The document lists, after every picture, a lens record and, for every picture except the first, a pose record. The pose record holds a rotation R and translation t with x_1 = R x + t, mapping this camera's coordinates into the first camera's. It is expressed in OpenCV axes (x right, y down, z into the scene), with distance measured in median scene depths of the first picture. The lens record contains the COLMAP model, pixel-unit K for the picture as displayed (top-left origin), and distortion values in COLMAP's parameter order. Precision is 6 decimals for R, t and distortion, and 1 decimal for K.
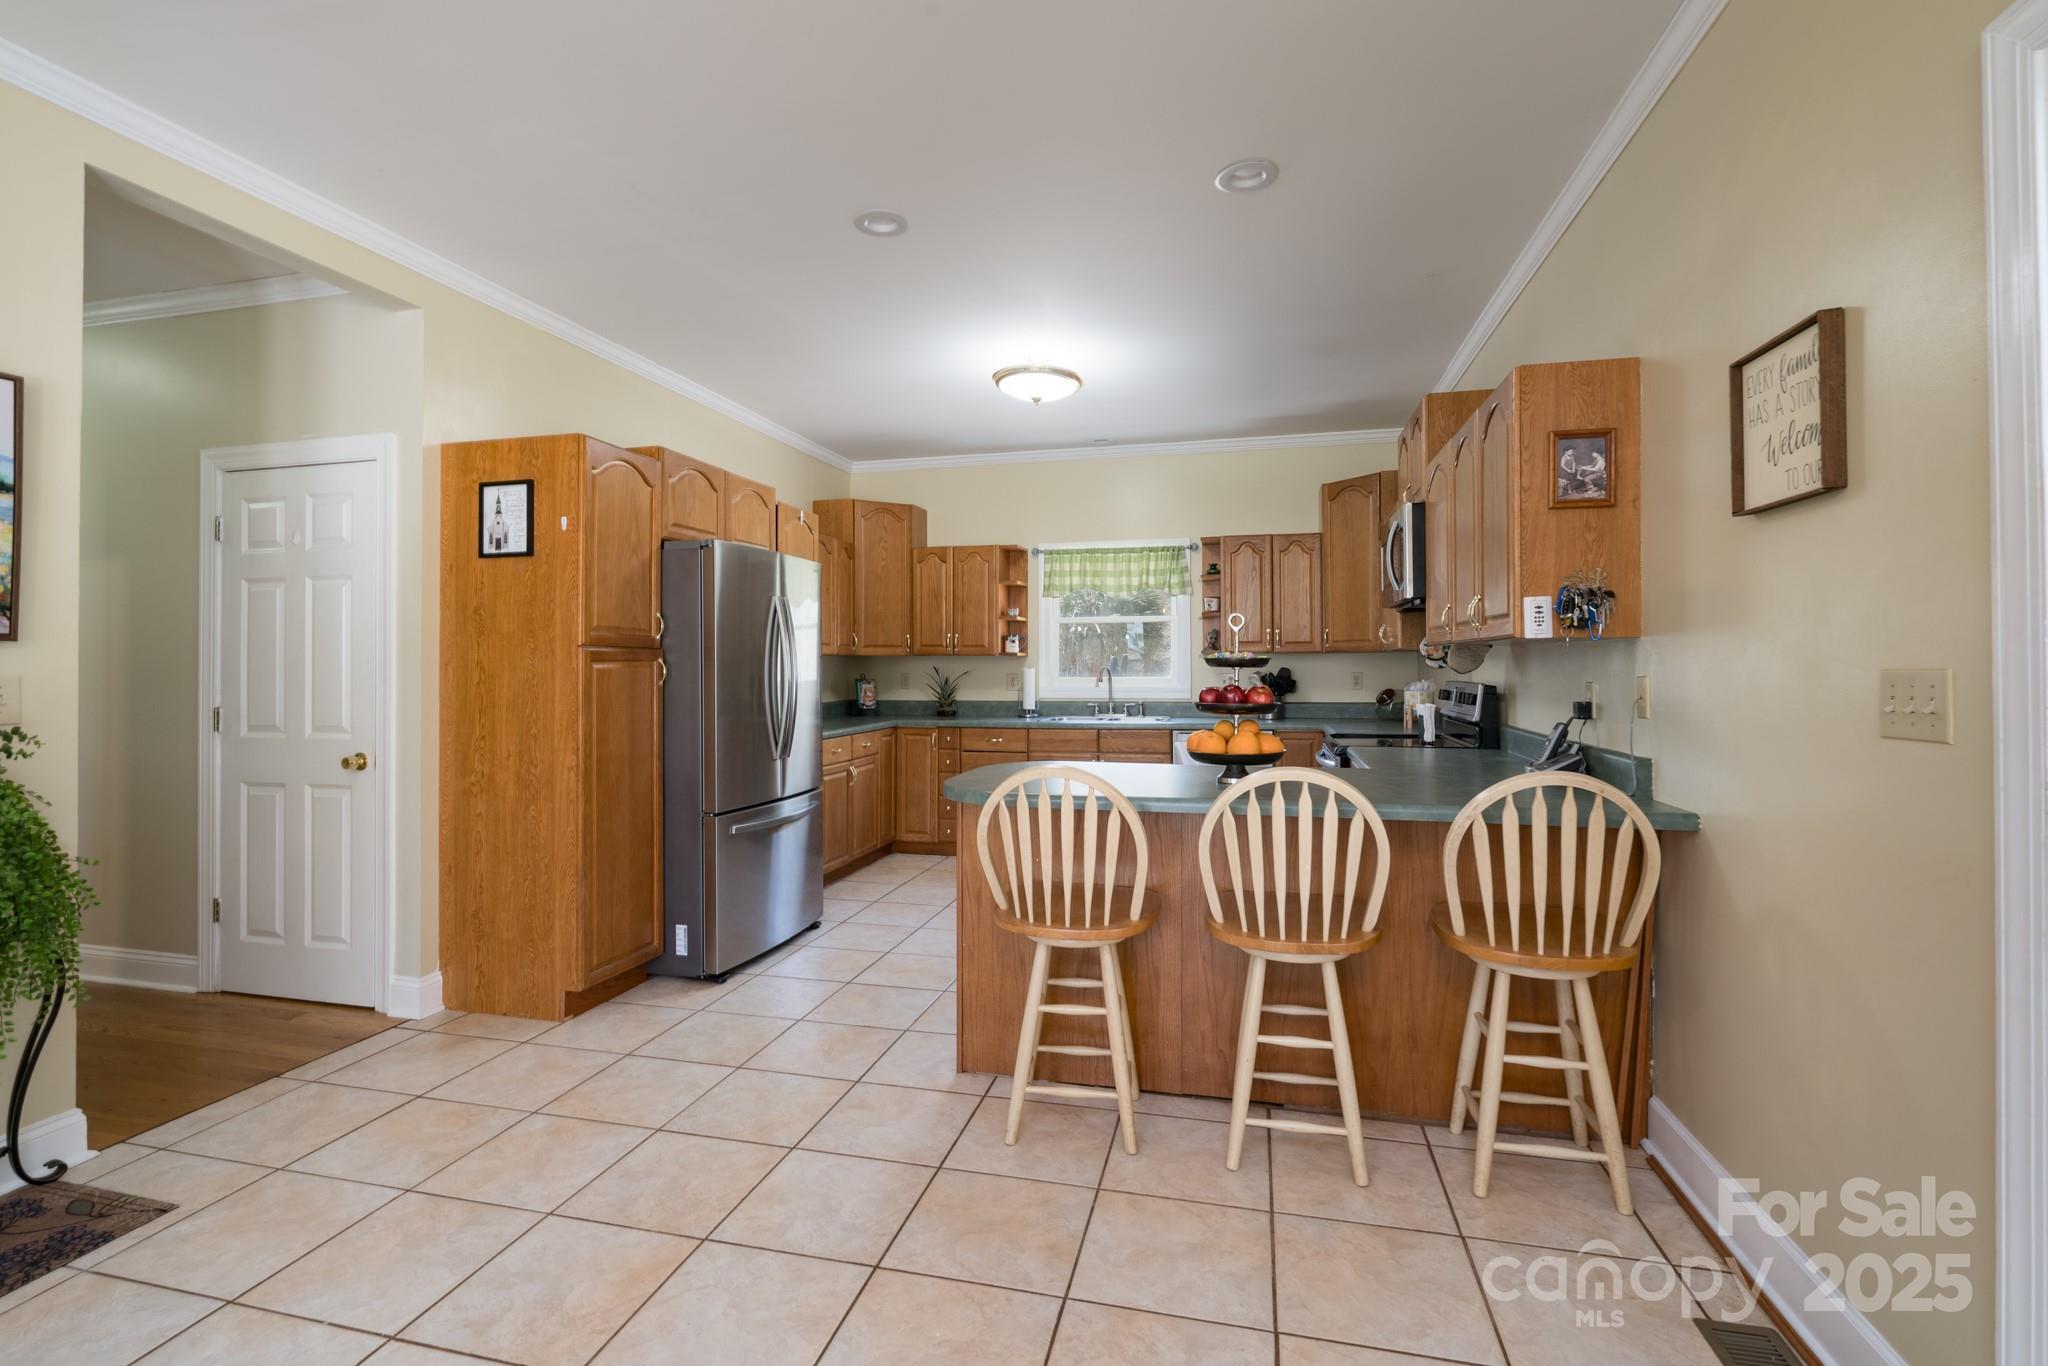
lens RADIAL K [[942.0, 0, 1026.7], [0, 942.0, 670.3], [0, 0, 1]] dist [0.002335, -0.000482]
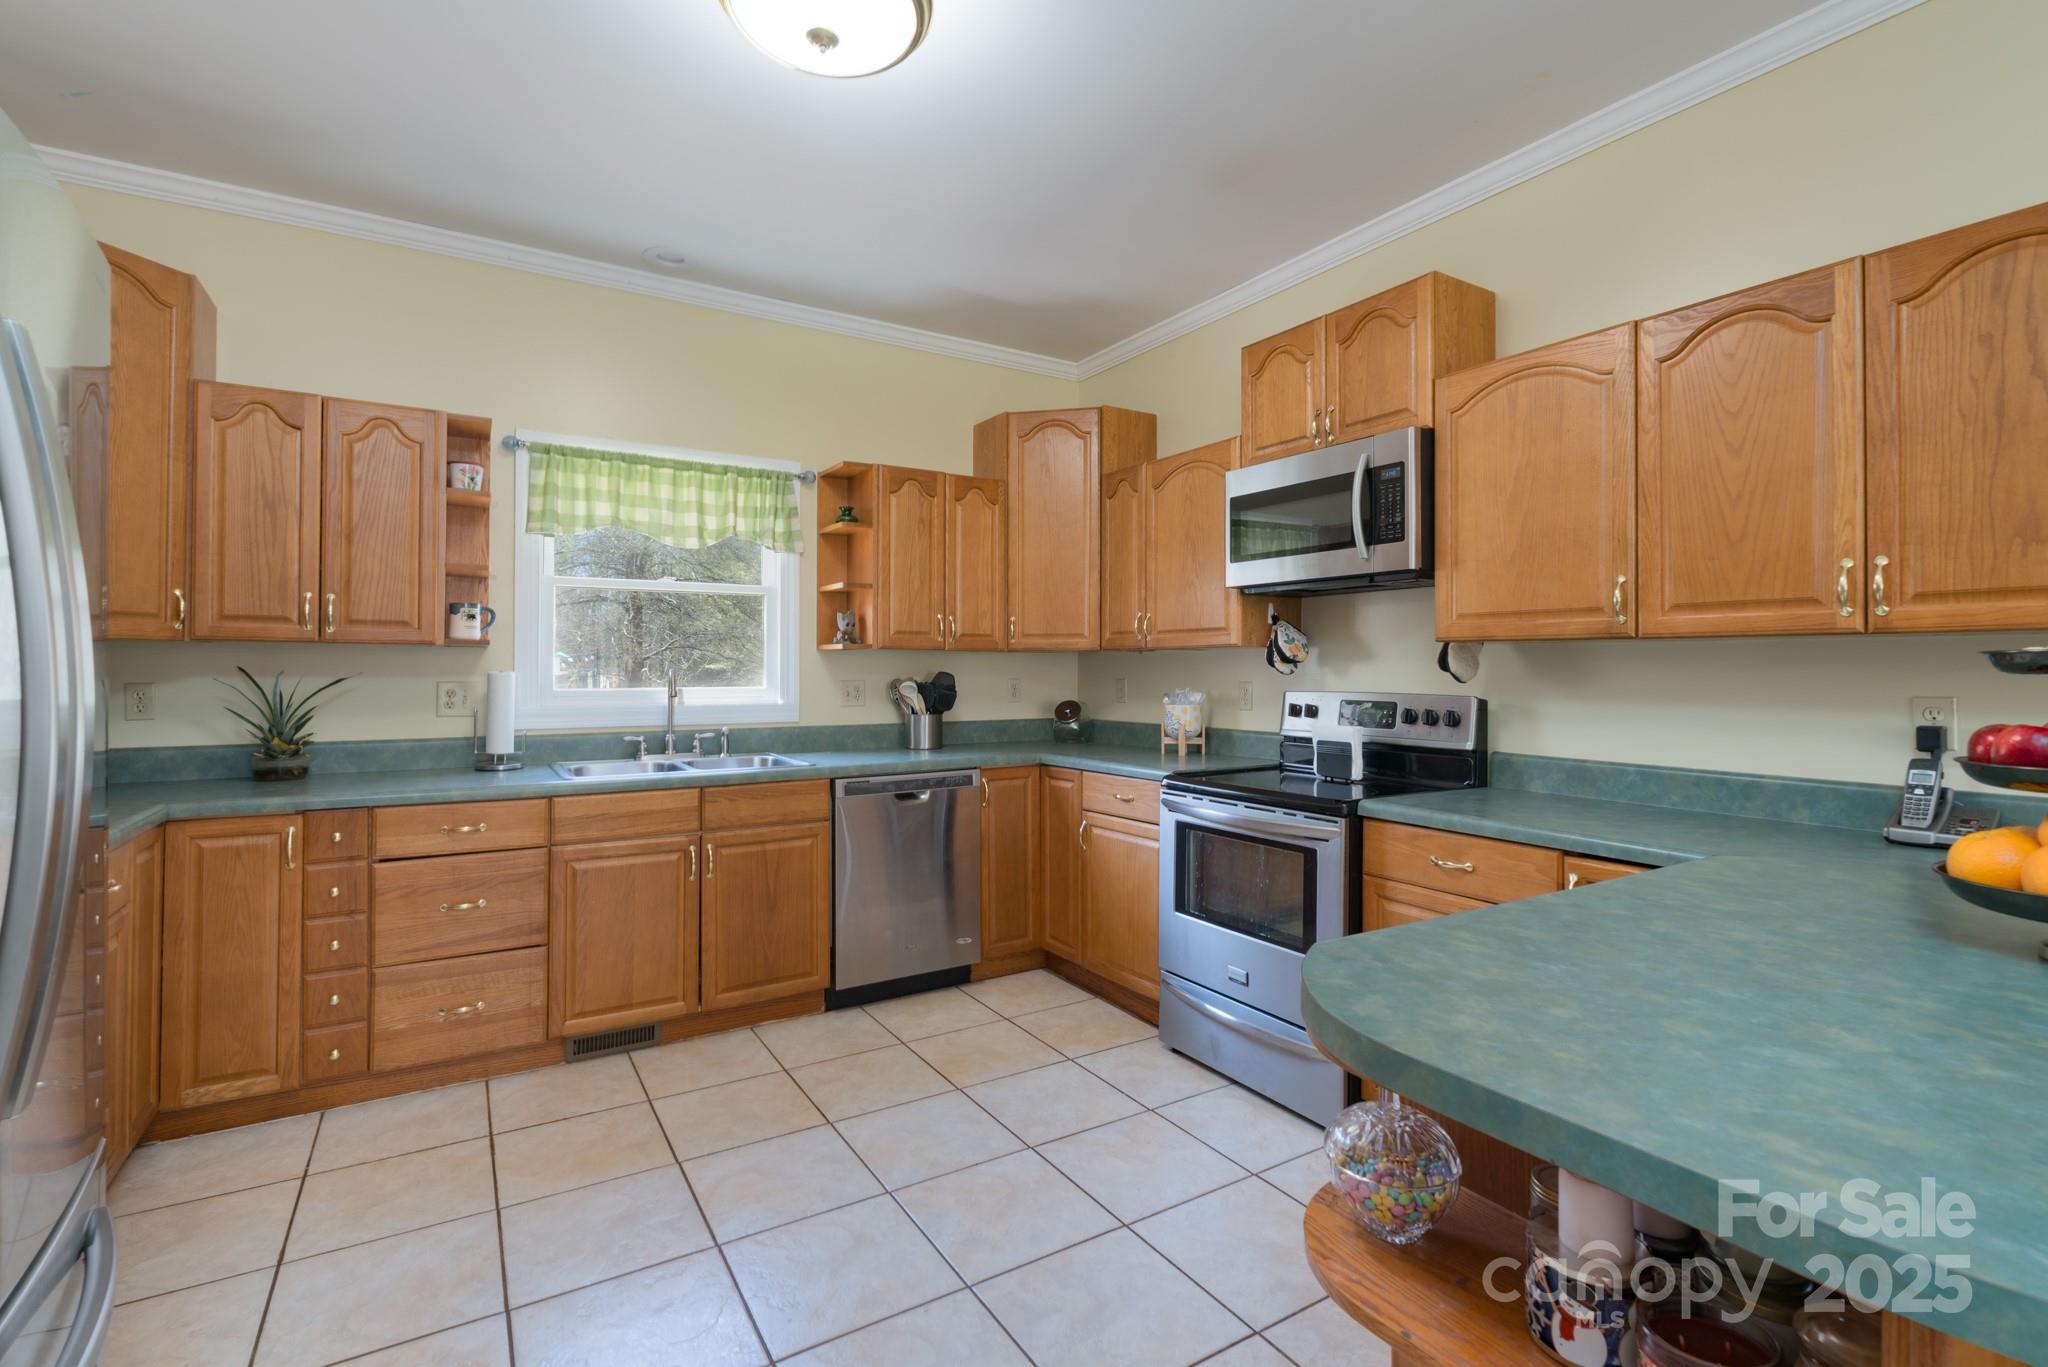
lens RADIAL K [[942.0, 0, 1021.5], [0, 942.0, 662.0], [0, 0, 1]] dist [0.002335, -0.000482]
pose [[0.699233, 0.010118, 0.714822, -0.165237], [-0.002260, 0.999926, -0.011943, -0.002004], [-0.714890, 0.006736, 0.699204, 0.457308]]
